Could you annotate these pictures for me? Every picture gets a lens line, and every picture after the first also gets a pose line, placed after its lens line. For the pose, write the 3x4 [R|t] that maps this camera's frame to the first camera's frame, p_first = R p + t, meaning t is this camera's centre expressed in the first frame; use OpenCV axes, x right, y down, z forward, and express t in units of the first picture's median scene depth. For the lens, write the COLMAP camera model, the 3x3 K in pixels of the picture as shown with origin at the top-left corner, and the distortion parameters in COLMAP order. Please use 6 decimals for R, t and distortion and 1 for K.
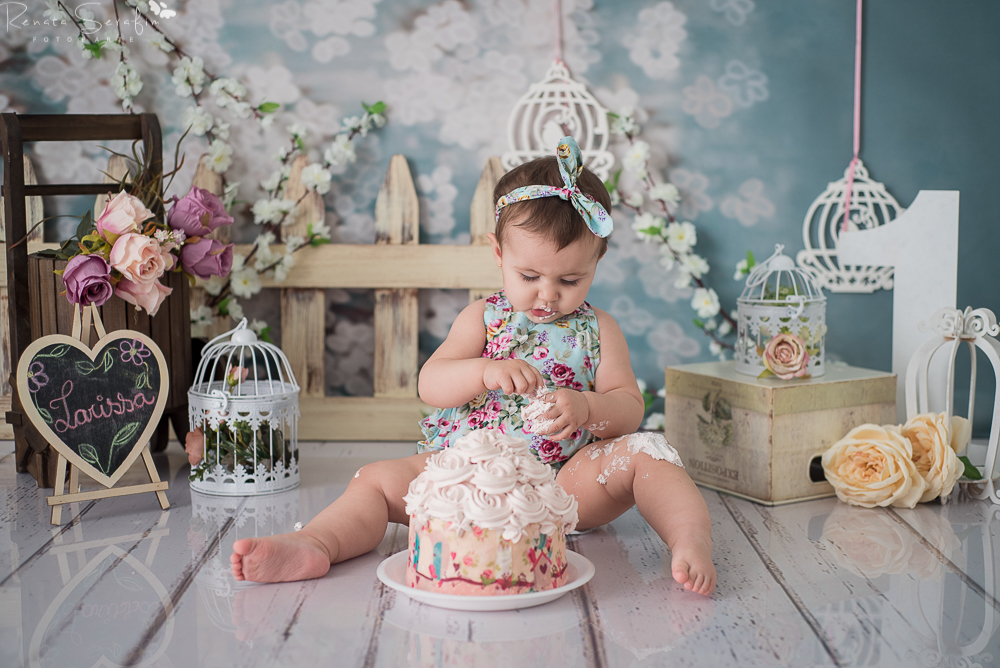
lens RADIAL K [[1491.9, 0, 500.0], [0, 1491.9, 334.0], [0, 0, 1]] dist [-0.015485, -0.062460]
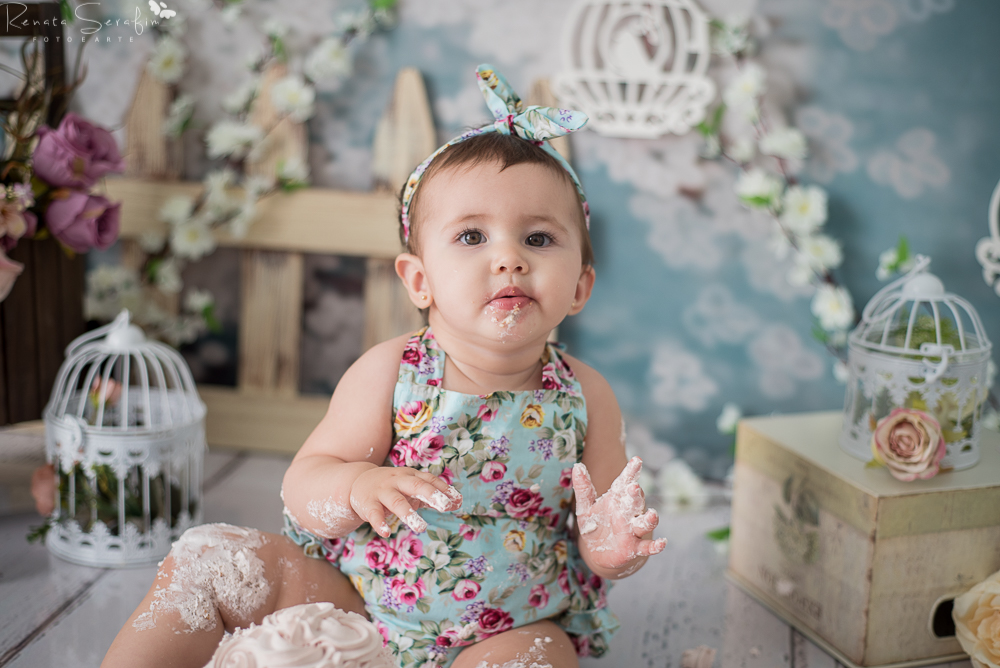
lens RADIAL K [[1505.5, 0, 500.0], [0, 1505.5, 334.0], [0, 0, 1]] dist [-0.020352, 0.020207]
pose [[0.983466, 0.074833, -0.164910, 0.102847], [-0.057532, 0.992560, 0.107306, -0.074525], [0.171713, -0.096044, 0.980454, 0.293976]]
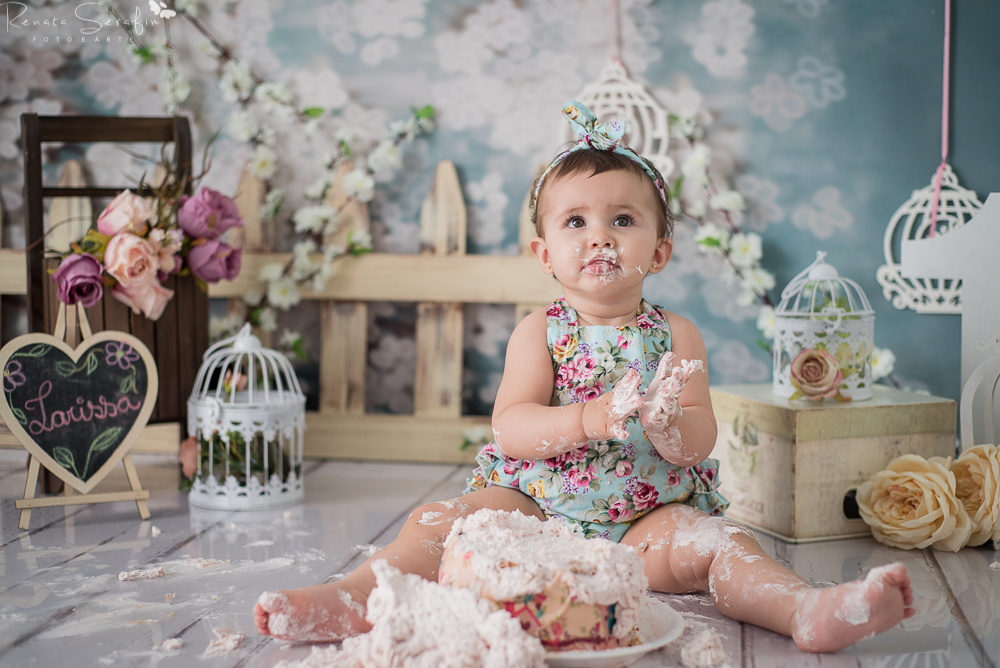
lens RADIAL K [[1491.9, 0, 500.0], [0, 1491.9, 334.0], [0, 0, 1]] dist [-0.015485, -0.062460]
pose [[0.984372, 0.017753, -0.175202, 0.134990], [-0.023649, 0.999220, -0.031618, 0.019234], [0.174504, 0.035267, 0.984025, 0.077022]]
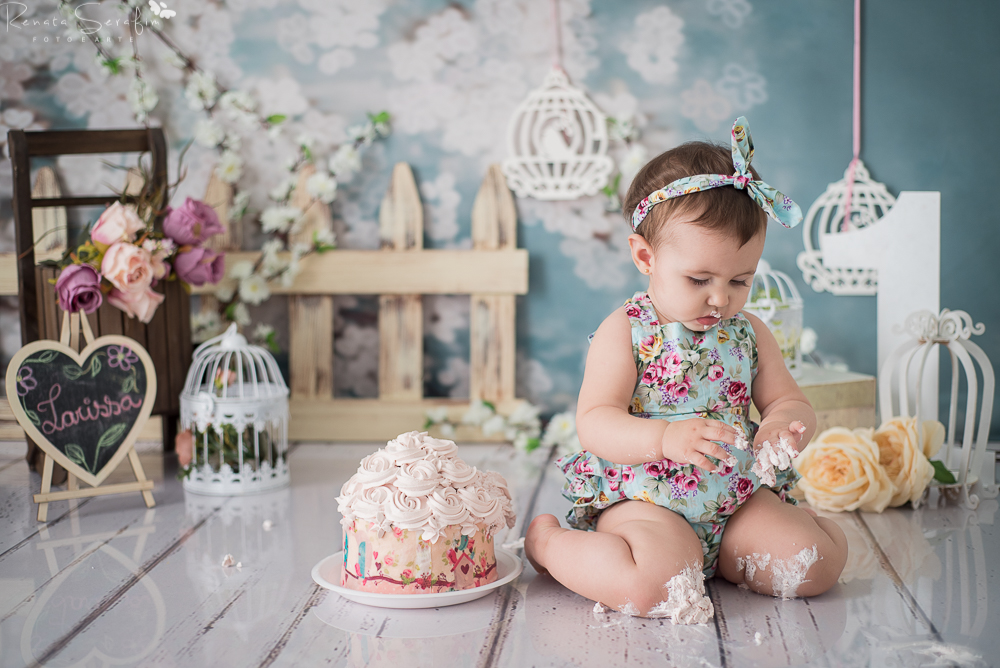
lens RADIAL K [[1491.9, 0, 500.0], [0, 1491.9, 334.0], [0, 0, 1]] dist [-0.015485, -0.062460]
pose [[0.995058, -0.003376, -0.099237, 0.100962], [0.003548, 0.999992, 0.001558, -0.003920], [0.099231, -0.001903, 0.995063, -0.012666]]
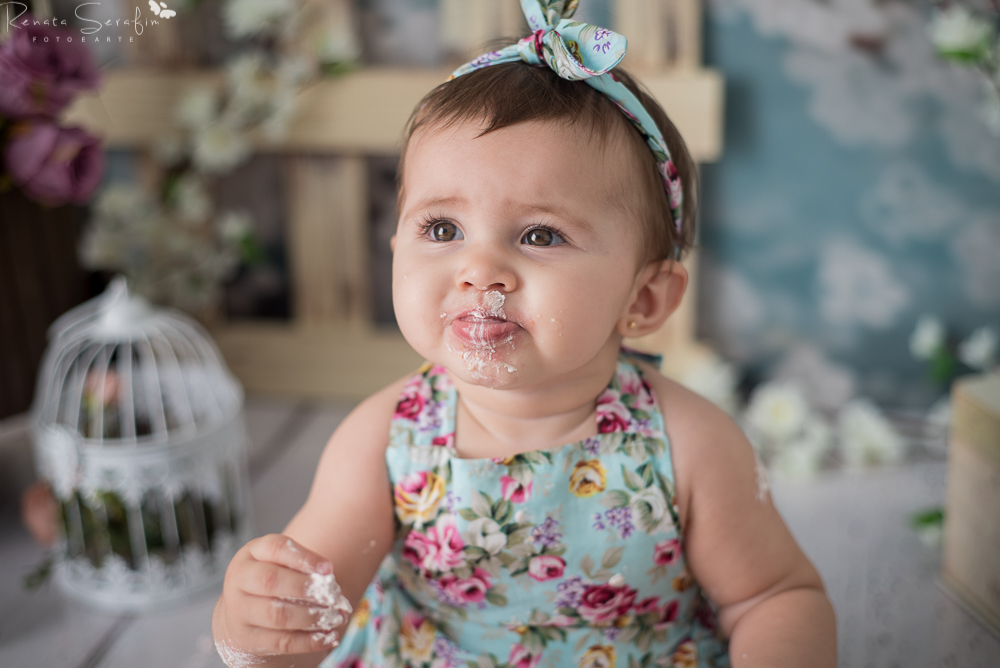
lens RADIAL K [[1491.9, 0, 500.0], [0, 1491.9, 334.0], [0, 0, 1]] dist [-0.015485, -0.062460]
pose [[0.971810, 0.046864, -0.231060, 0.069095], [0.015596, 0.965120, 0.261341, -0.110165], [0.235249, -0.257578, 0.937183, 0.466672]]
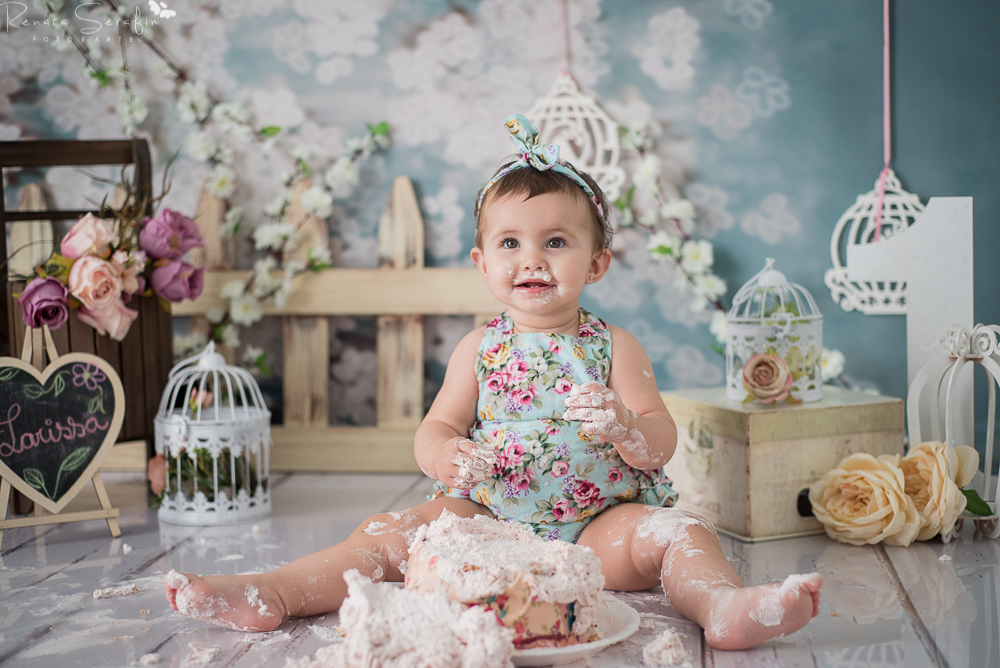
lens RADIAL K [[1491.9, 0, 500.0], [0, 1491.9, 334.0], [0, 0, 1]] dist [-0.015485, -0.062460]
pose [[0.989103, -0.007375, -0.147043, 0.137112], [0.002403, 0.999420, -0.033957, 0.015224], [0.147208, 0.033234, 0.988547, 0.057673]]
